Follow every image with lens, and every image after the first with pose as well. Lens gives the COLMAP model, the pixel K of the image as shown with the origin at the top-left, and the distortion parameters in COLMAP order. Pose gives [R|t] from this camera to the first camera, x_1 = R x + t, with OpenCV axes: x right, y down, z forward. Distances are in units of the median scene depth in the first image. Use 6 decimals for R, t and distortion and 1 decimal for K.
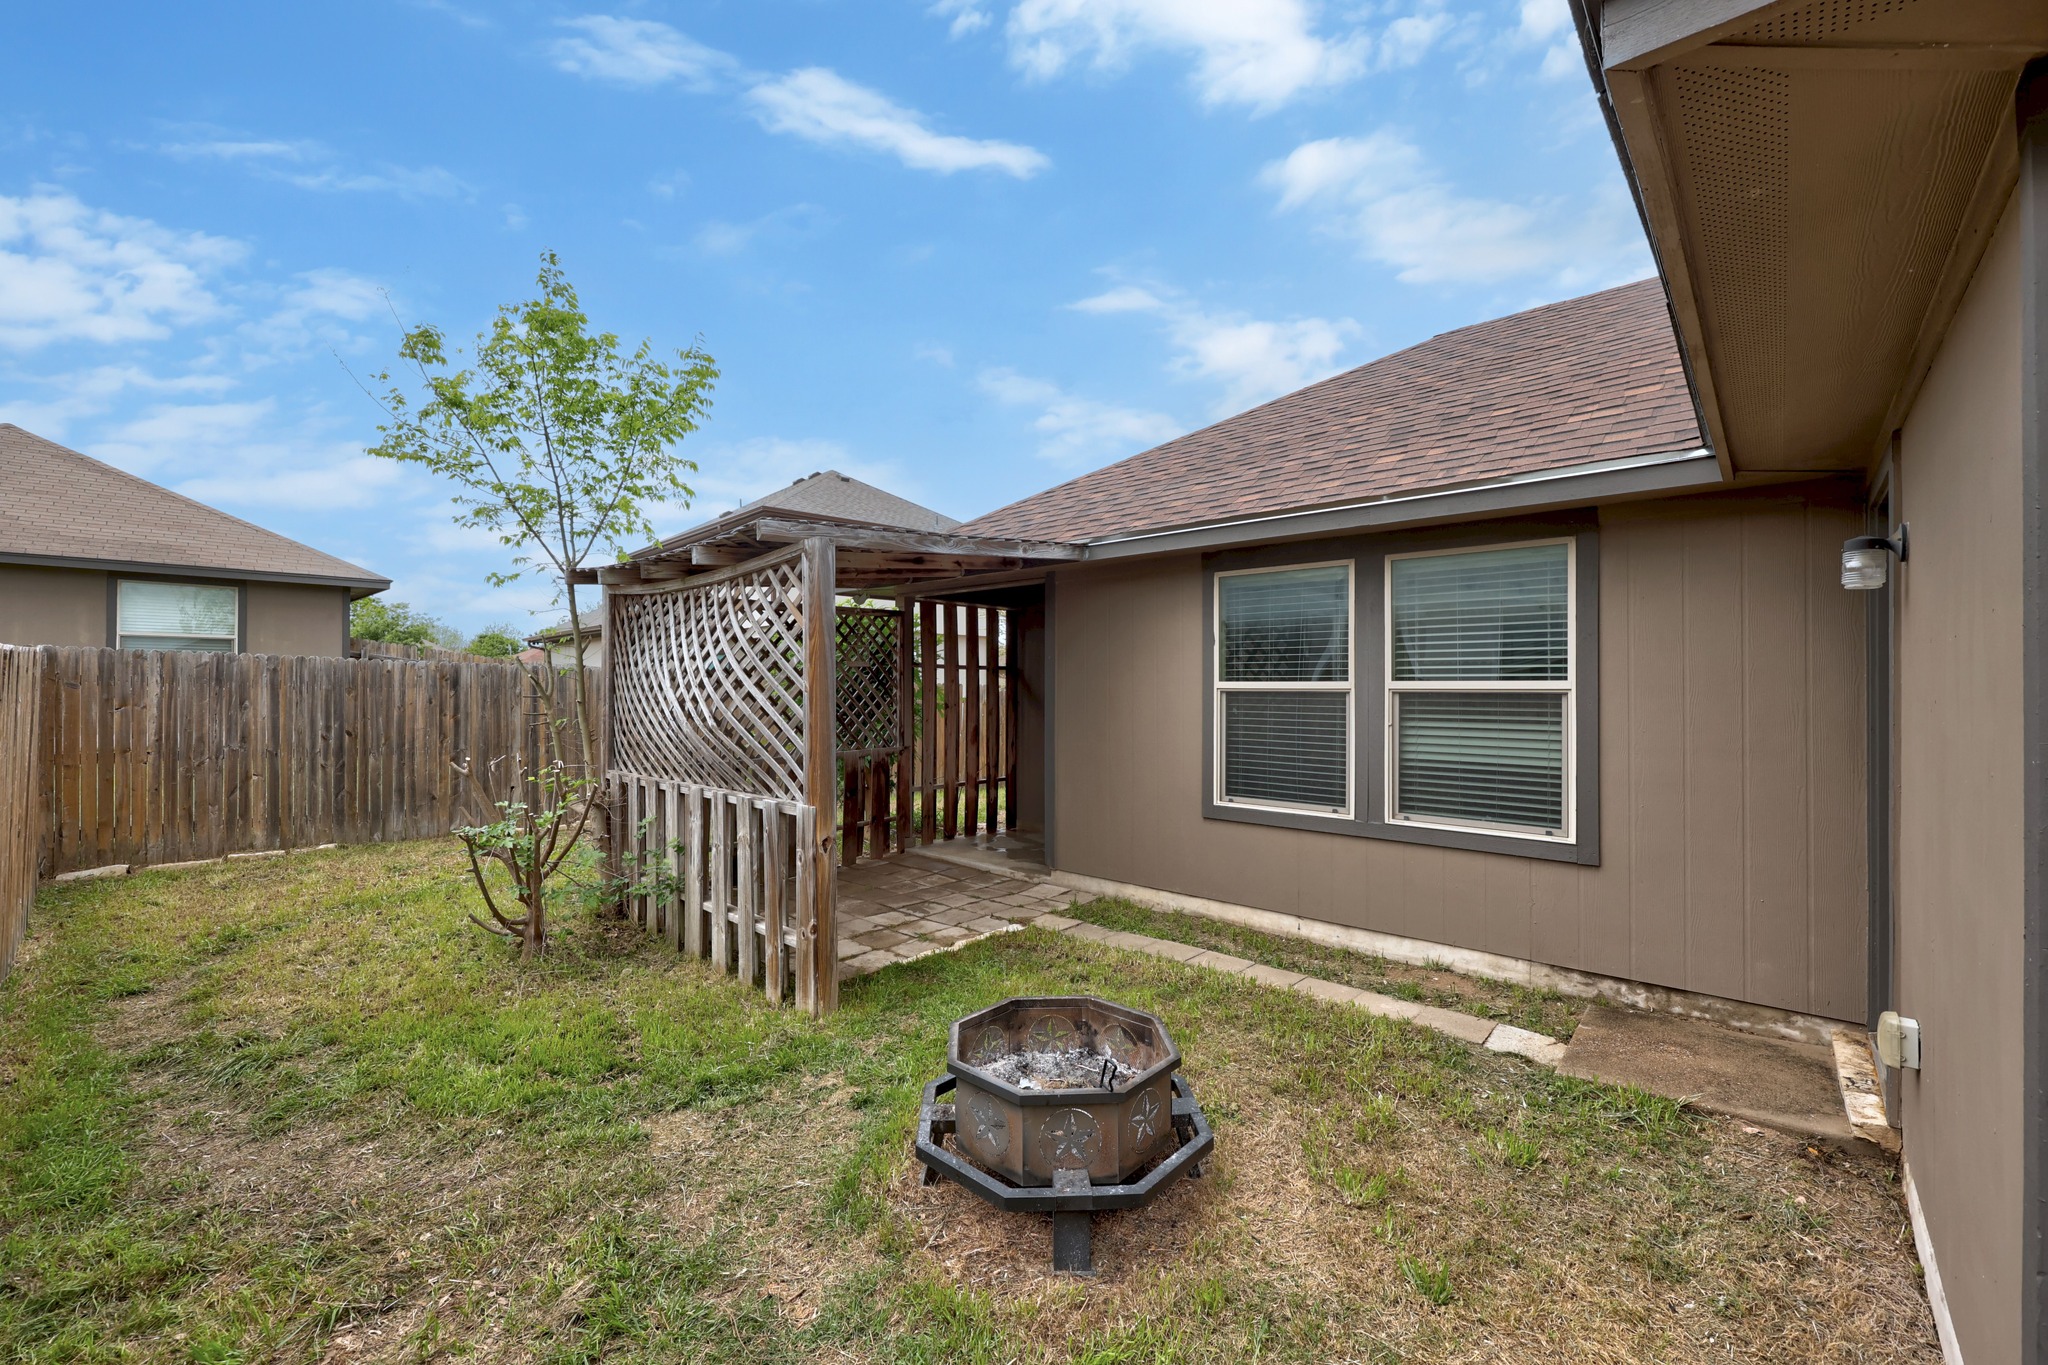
lens RADIAL K [[825.6, 0, 1033.2], [0, 825.6, 686.7], [0, 0, 1]] dist [-0.000929, -0.000103]
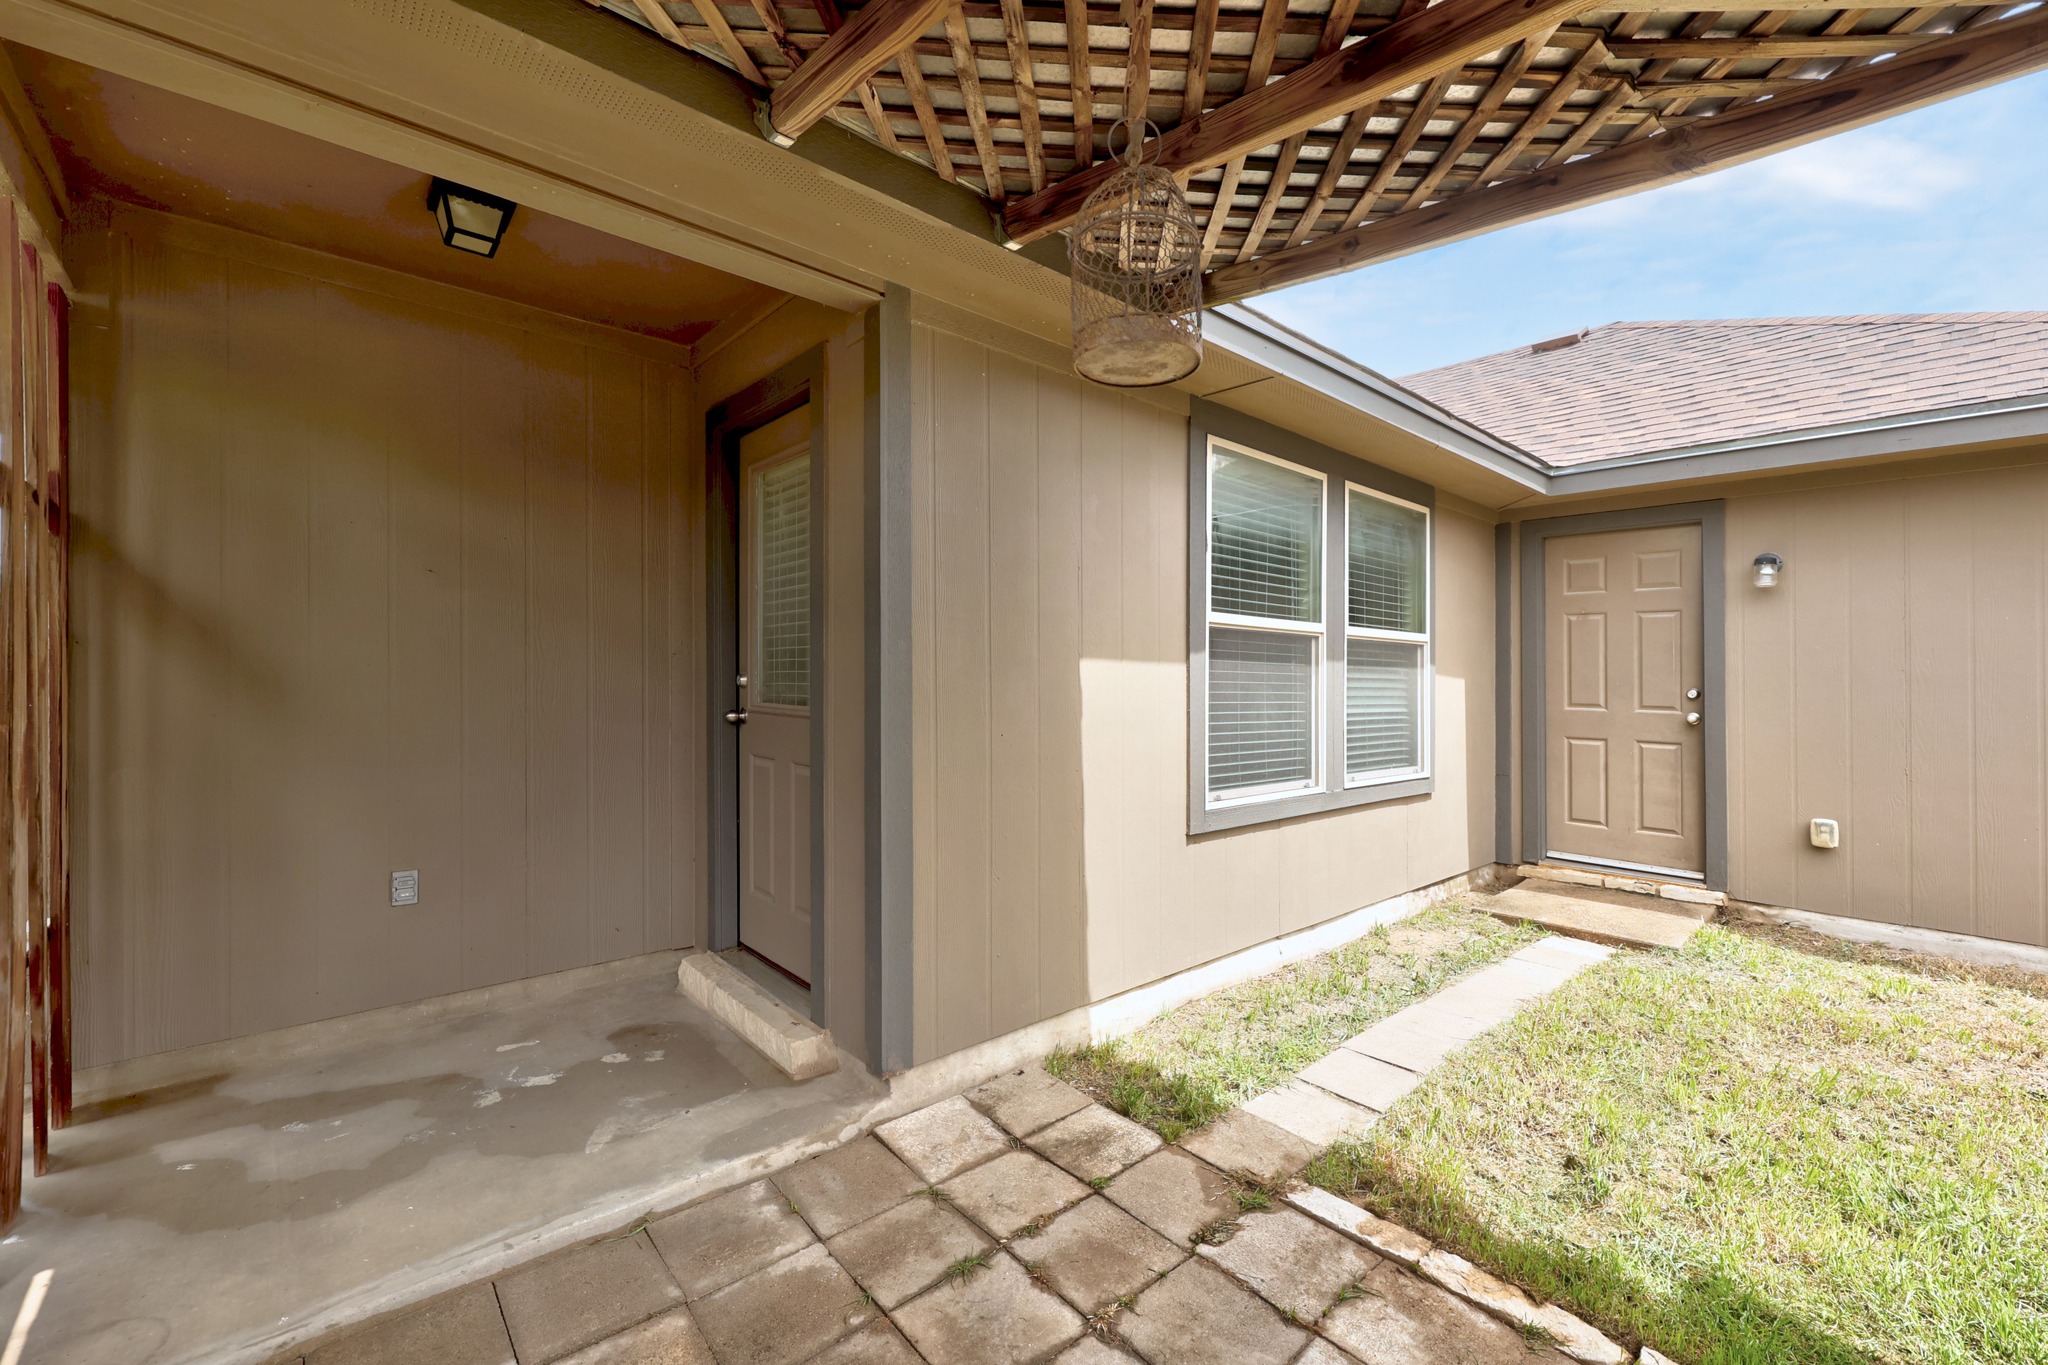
lens RADIAL K [[825.6, 0, 1033.2], [0, 825.6, 686.7], [0, 0, 1]] dist [-0.000929, -0.000103]
pose [[0.106355, 0.000074, 0.994328, -0.408515], [-0.013495, 0.999908, 0.001369, 0.051995], [-0.994237, -0.013564, 0.106346, 1.070002]]
